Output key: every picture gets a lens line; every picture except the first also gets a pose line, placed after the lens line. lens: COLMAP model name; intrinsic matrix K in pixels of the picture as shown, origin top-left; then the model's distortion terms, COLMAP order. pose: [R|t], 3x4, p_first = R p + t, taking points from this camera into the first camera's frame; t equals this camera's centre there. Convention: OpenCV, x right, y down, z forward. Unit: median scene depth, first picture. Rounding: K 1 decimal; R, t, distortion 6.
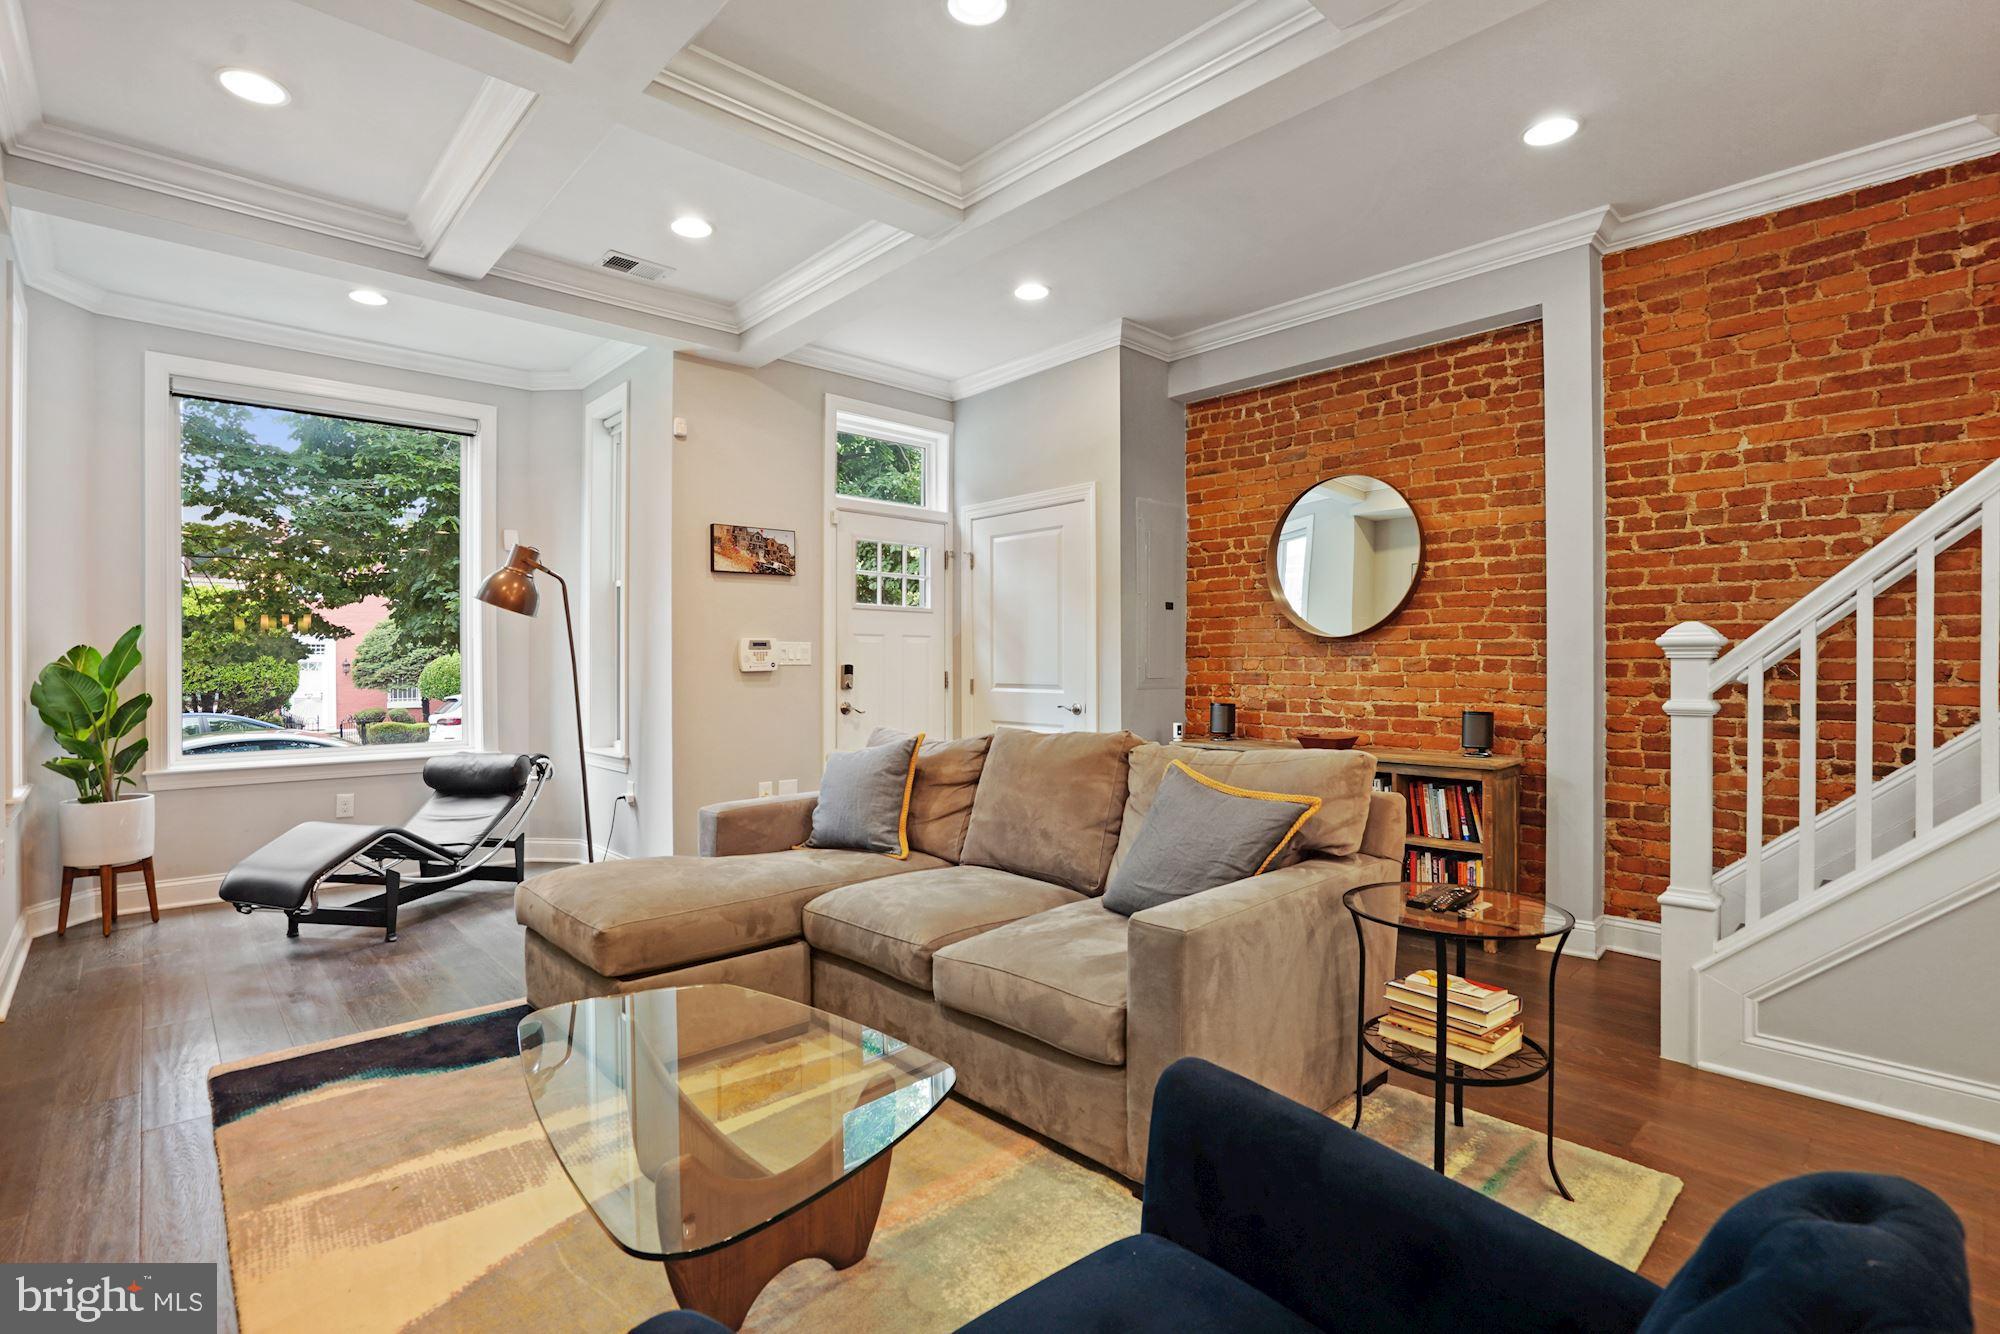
lens RADIAL K [[933.0, 0, 989.3], [0, 933.0, 659.0], [0, 0, 1]] dist [-0.018446, 0.003688]
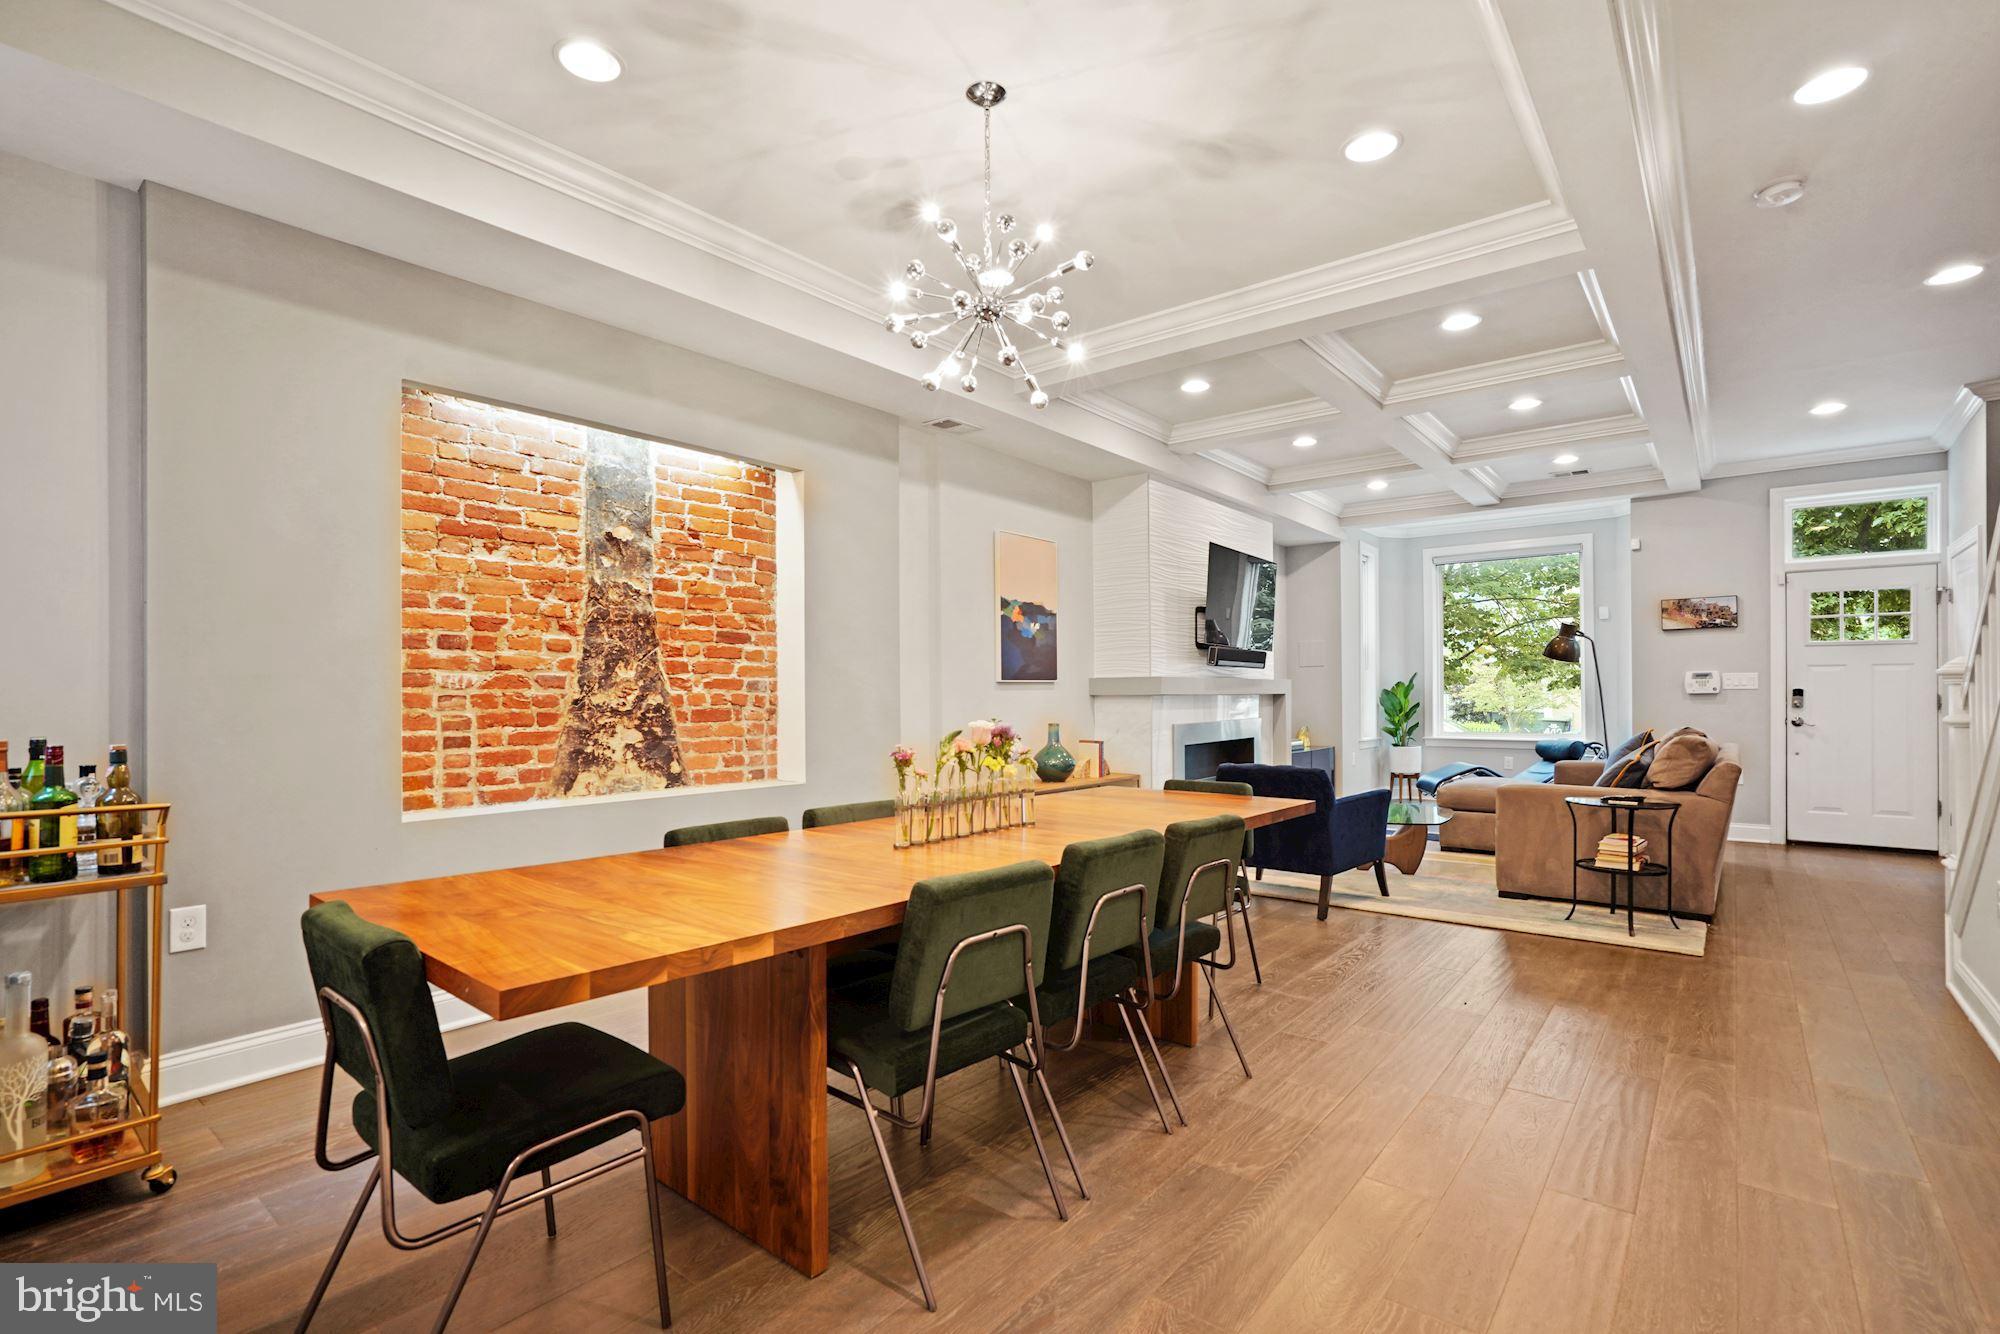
lens RADIAL K [[933.0, 0, 943.2], [0, 933.0, 682.2], [0, 0, 1]] dist [-0.018446, 0.003688]
pose [[0.117336, -0.011430, -0.993026, 1.079926], [0.000891, 0.999935, -0.011404, 0.011136], [0.993092, 0.000453, 0.117339, -0.386281]]
